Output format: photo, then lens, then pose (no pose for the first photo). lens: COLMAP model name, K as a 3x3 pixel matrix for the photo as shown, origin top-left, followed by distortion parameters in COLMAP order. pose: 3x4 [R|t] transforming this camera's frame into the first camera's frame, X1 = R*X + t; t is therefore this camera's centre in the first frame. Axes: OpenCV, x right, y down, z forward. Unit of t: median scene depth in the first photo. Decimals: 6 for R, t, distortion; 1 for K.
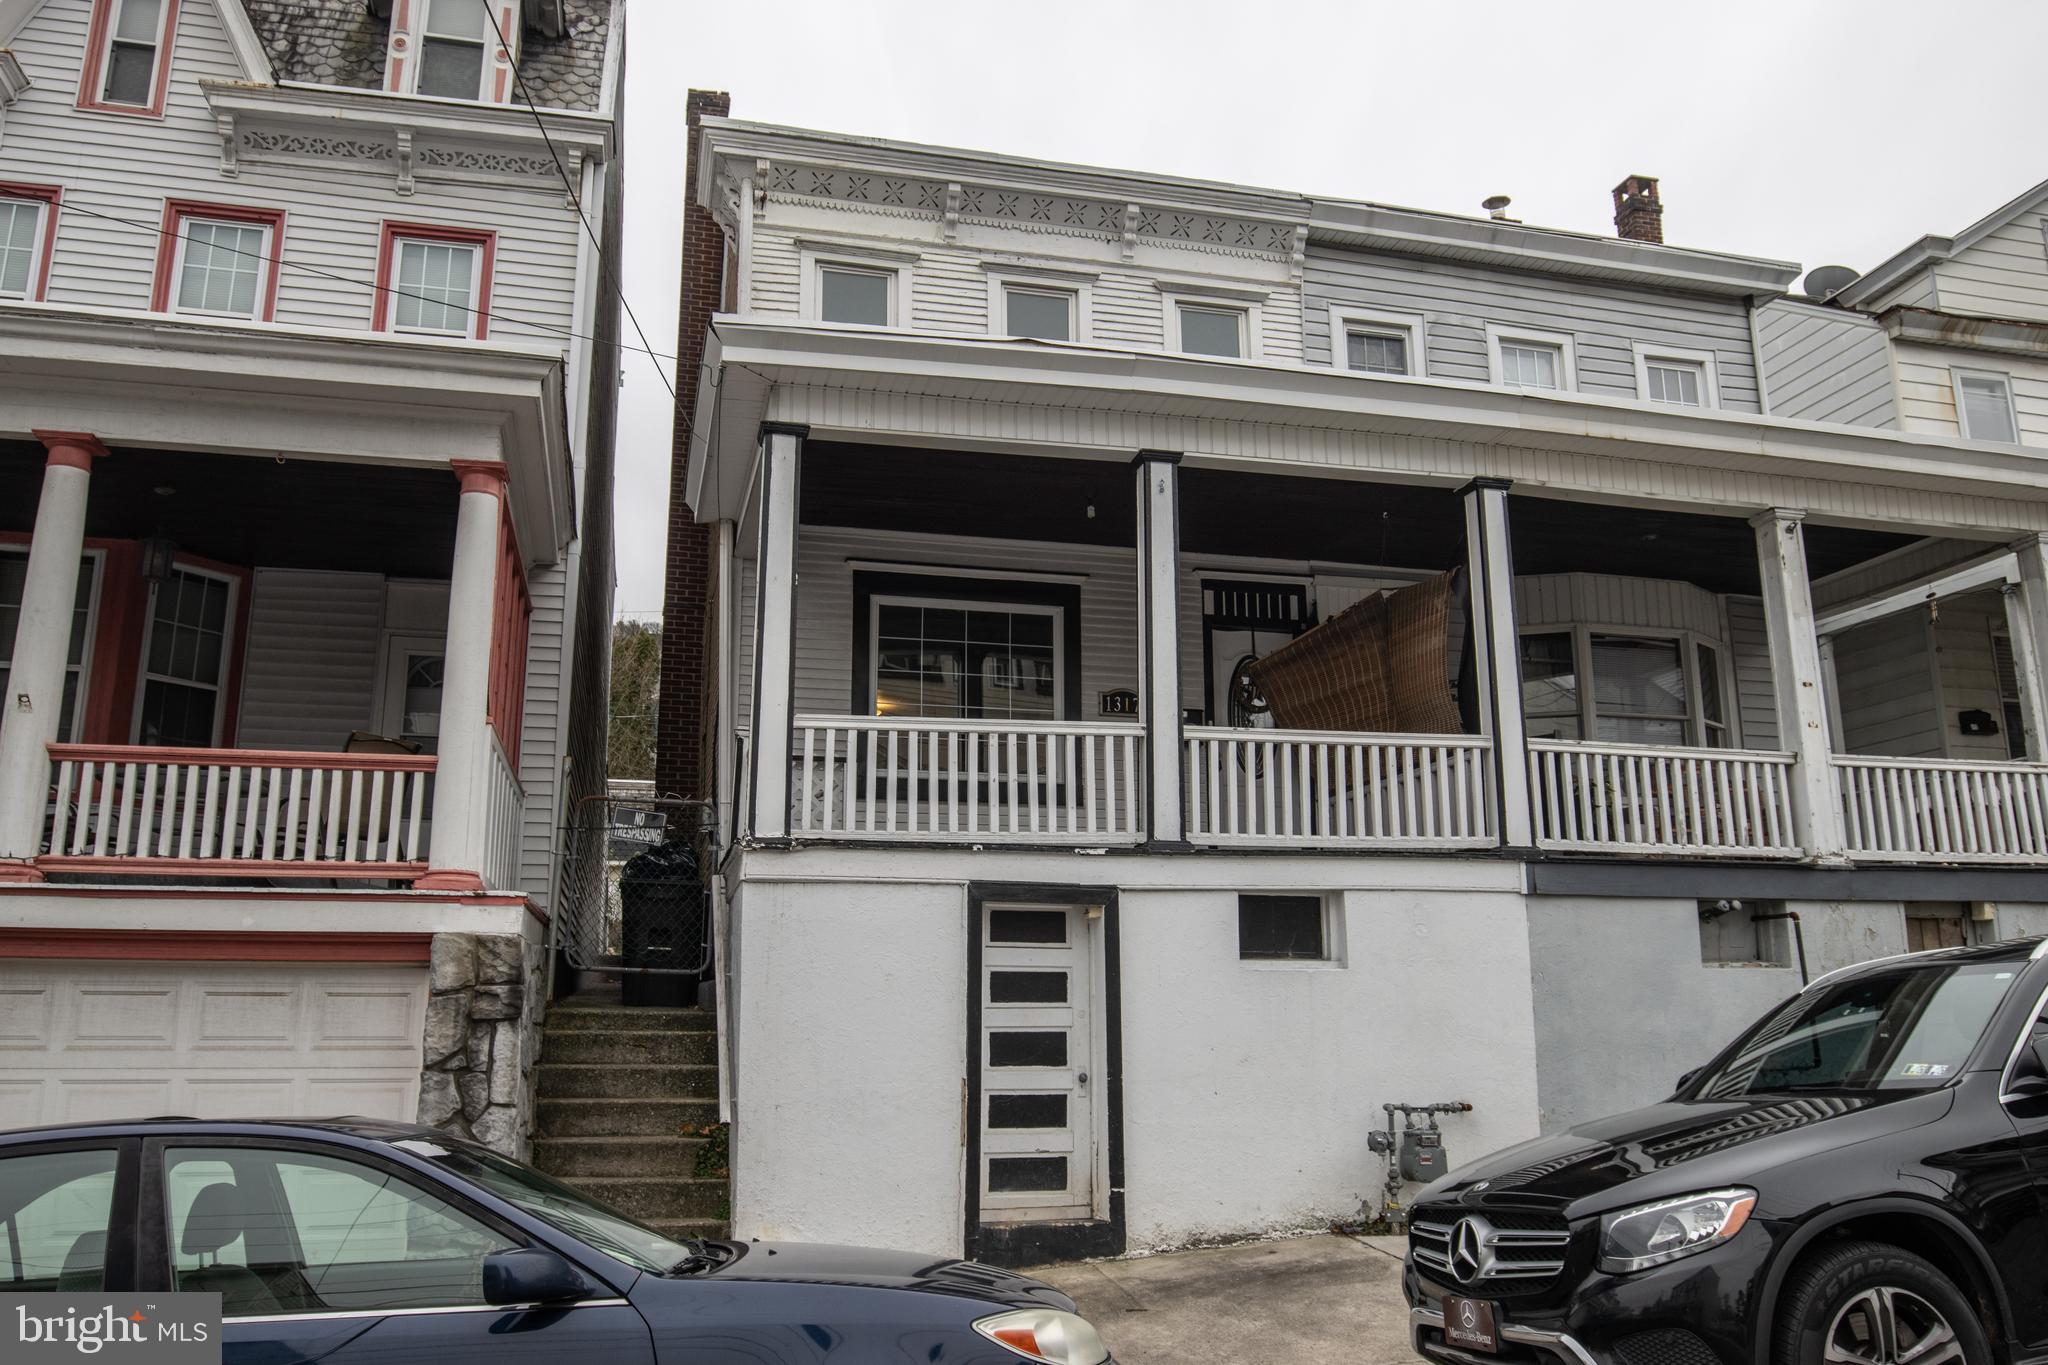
lens RADIAL K [[1467.3, 0, 1016.5], [0, 1467.3, 691.0], [0, 0, 1]] dist [-0.029573, 0.000581]
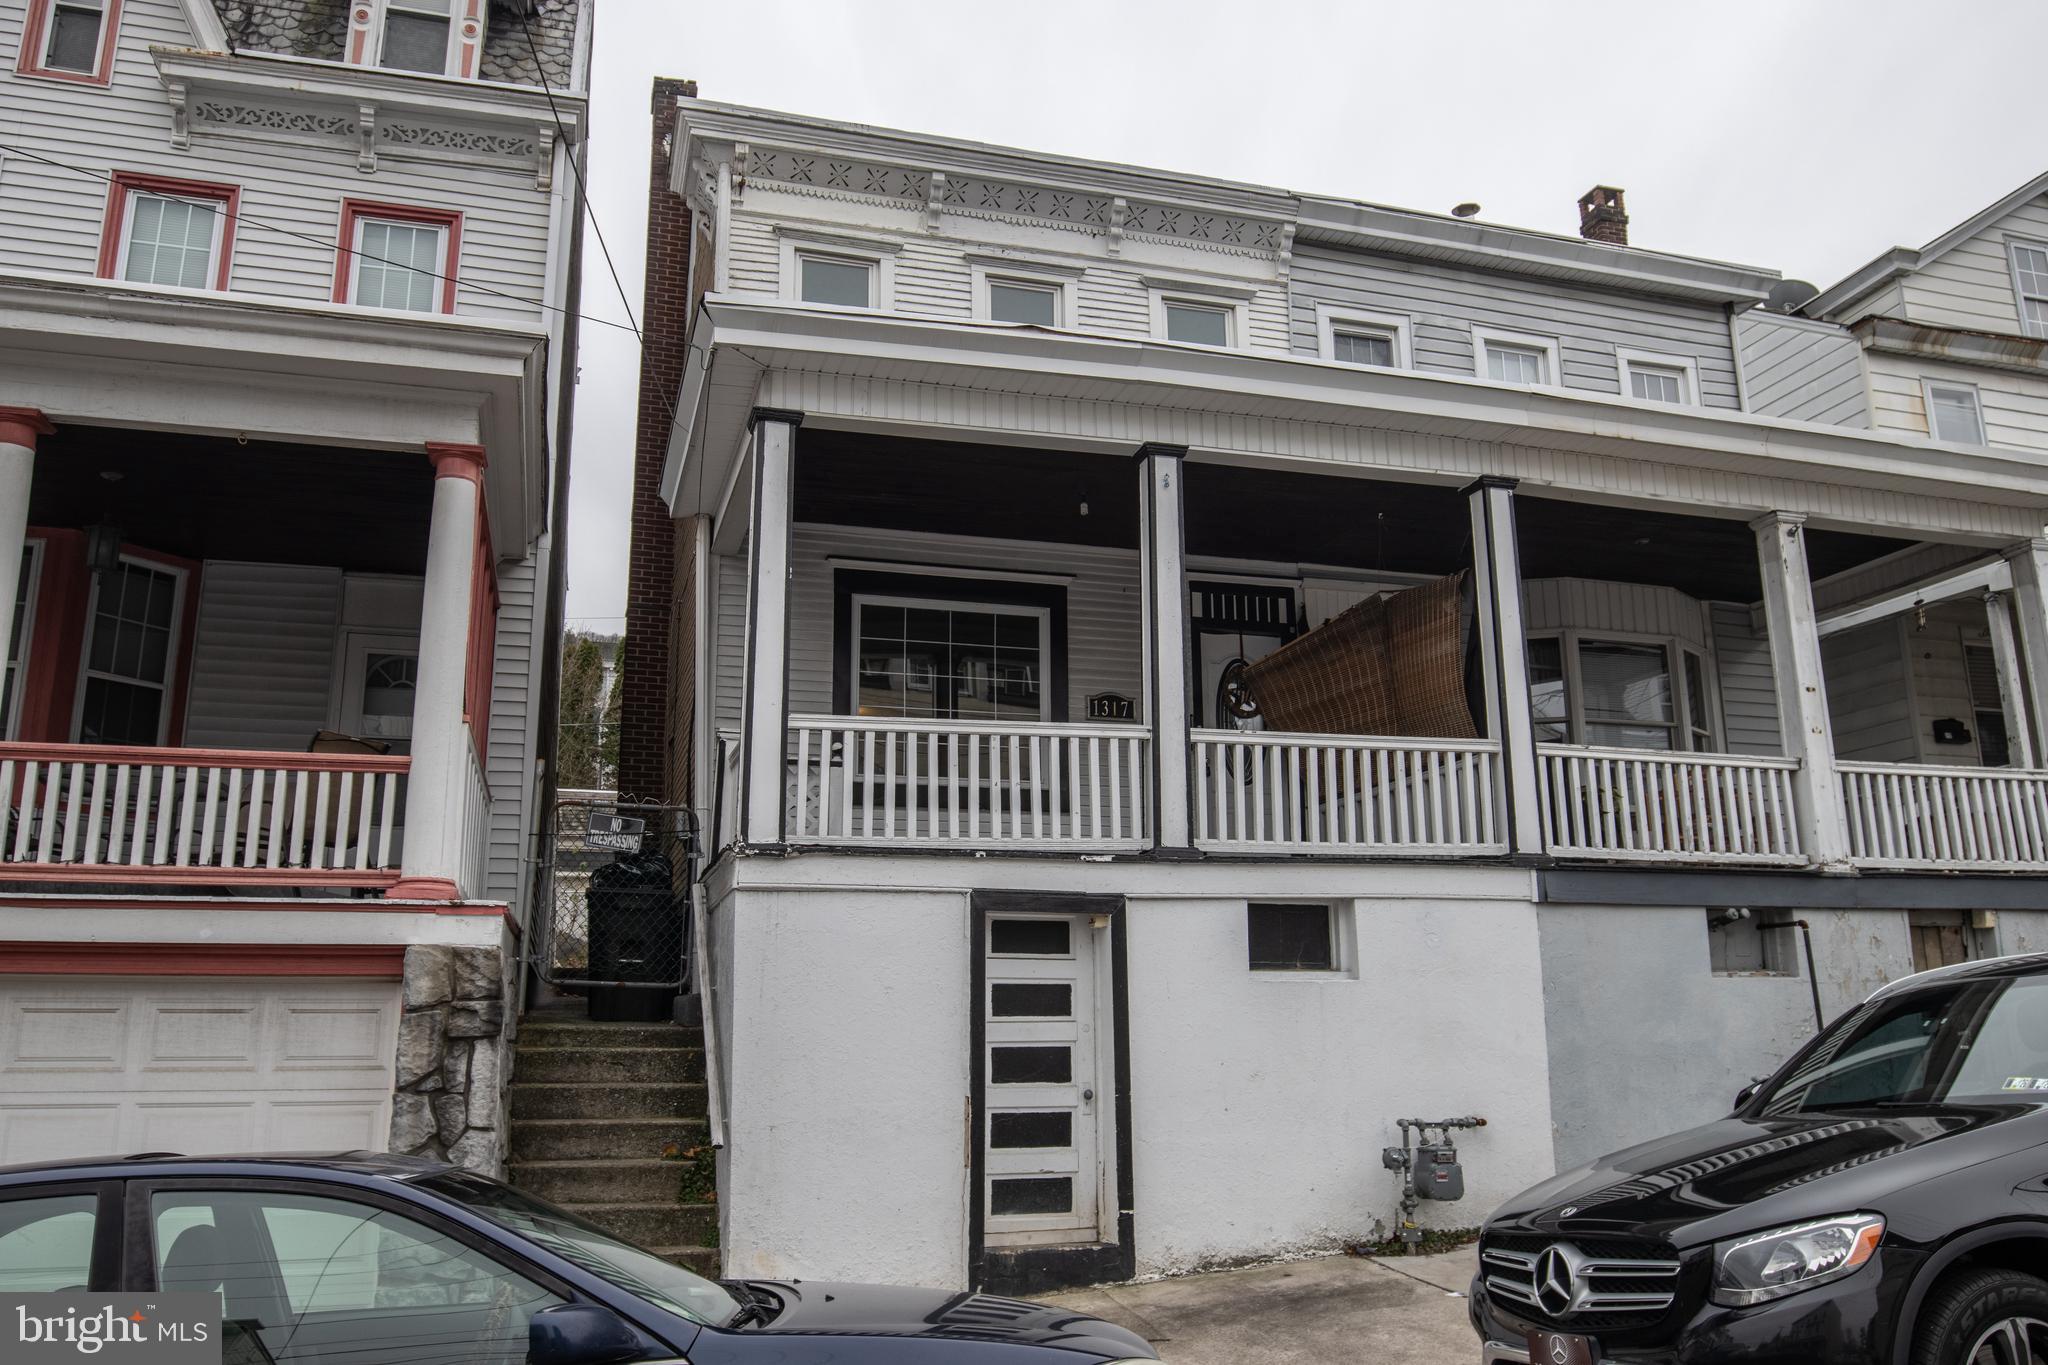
lens RADIAL K [[1467.3, 0, 1016.5], [0, 1467.3, 691.0], [0, 0, 1]] dist [-0.029573, 0.000581]
pose [[0.999191, 0.004309, 0.039990, -0.035841], [-0.004014, 0.999964, -0.007451, 0.006270], [-0.040021, 0.007284, 0.999172, 0.036550]]
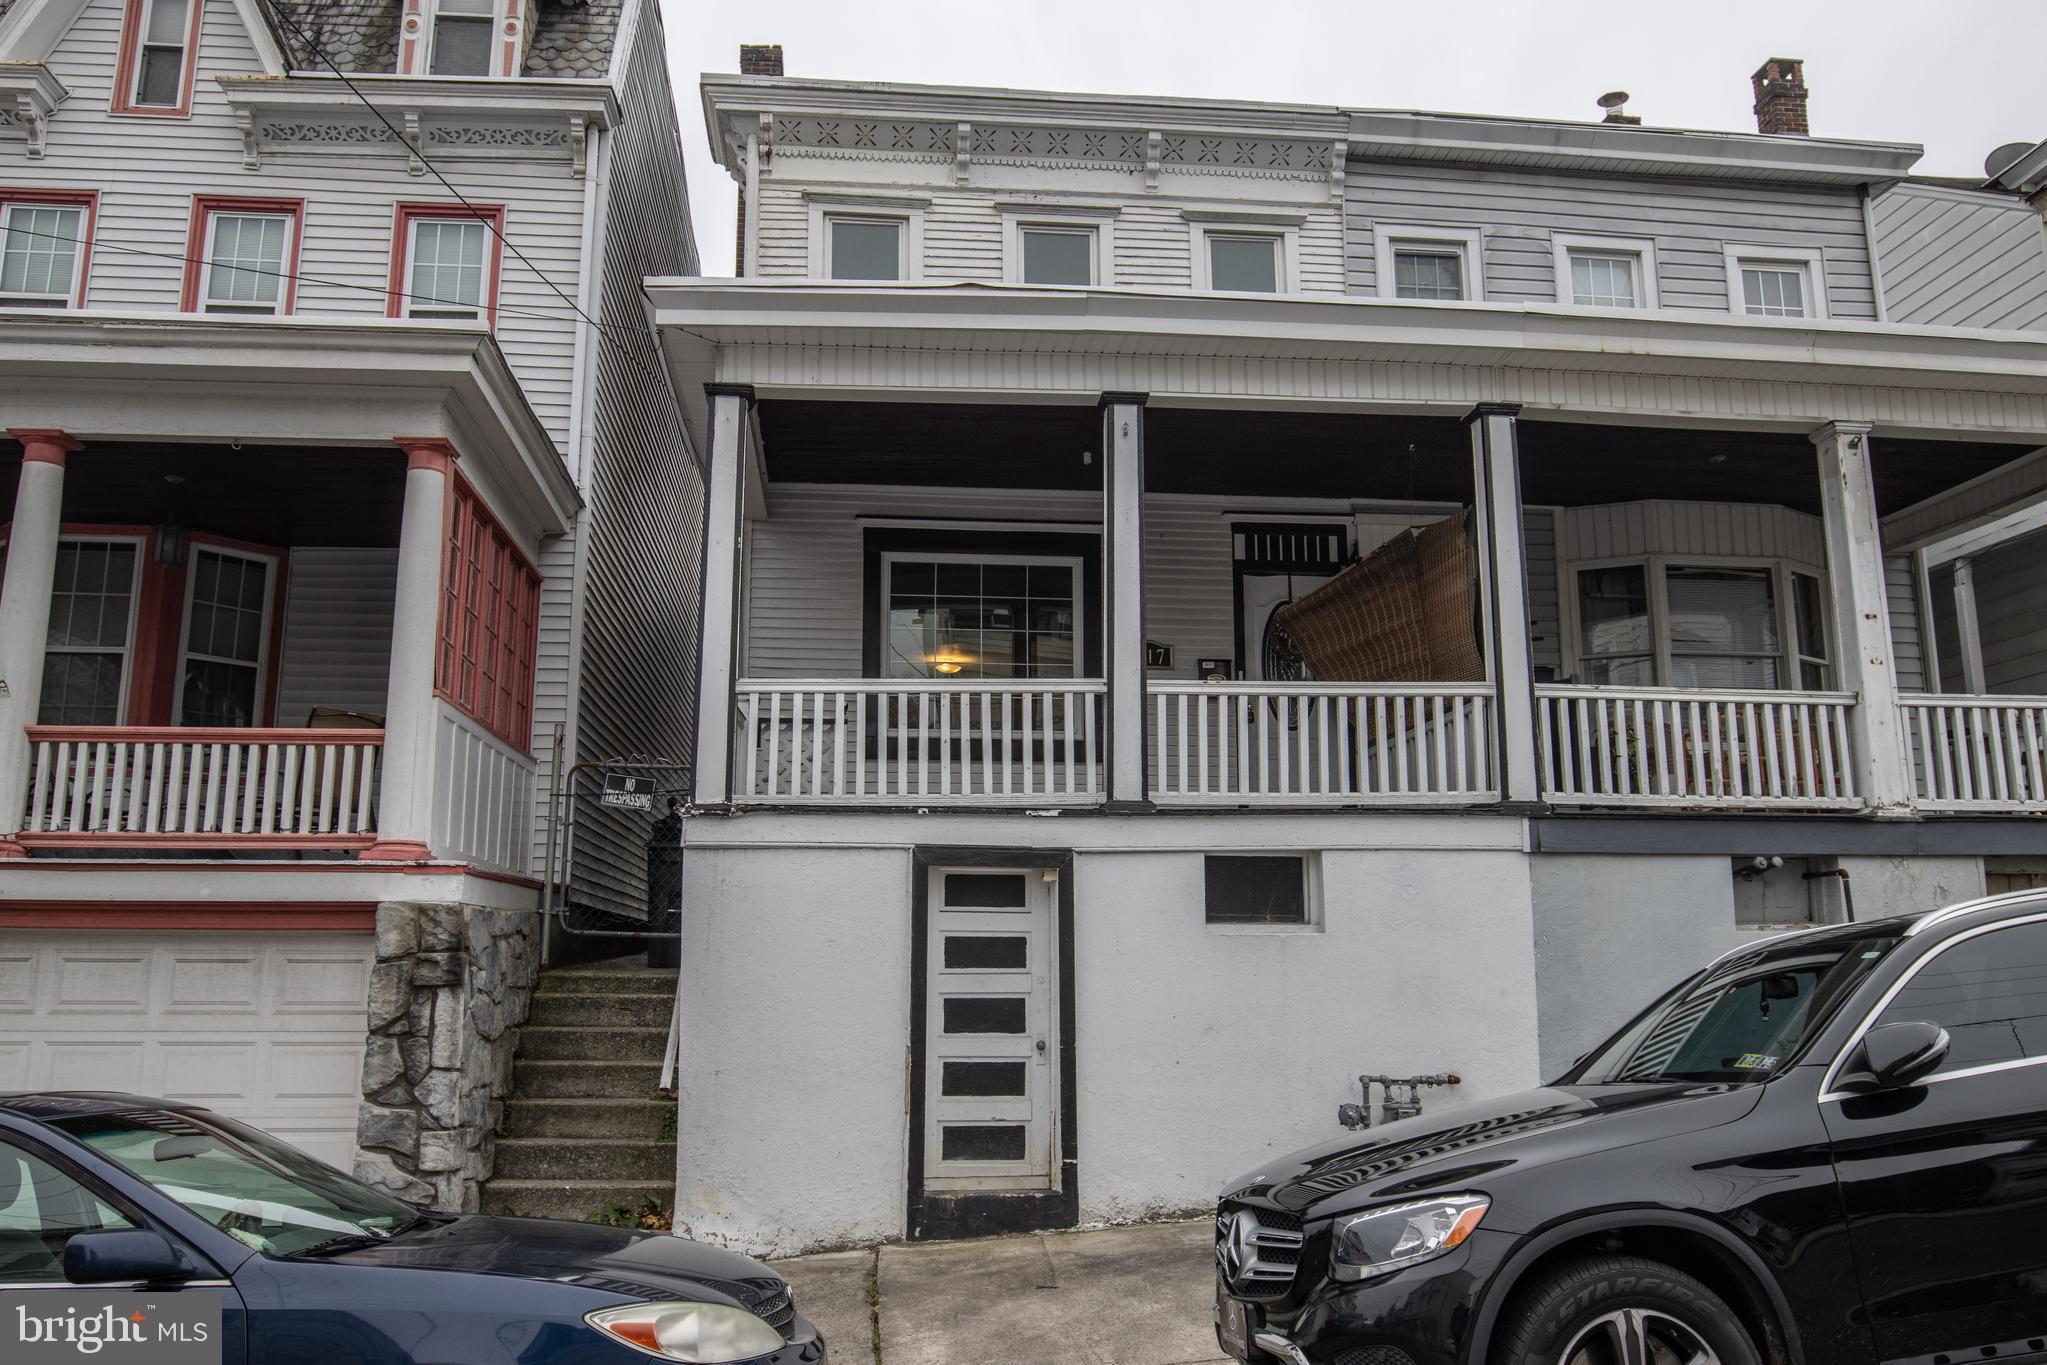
lens RADIAL K [[1486.2, 0, 1009.8], [0, 1486.2, 687.1], [0, 0, 1]] dist [-0.031280, 0.003144]
pose [[0.990707, -0.023542, -0.133957, 0.141726], [0.027843, 0.999152, 0.030325, -0.003470], [0.133130, -0.033772, 0.990523, 0.025906]]
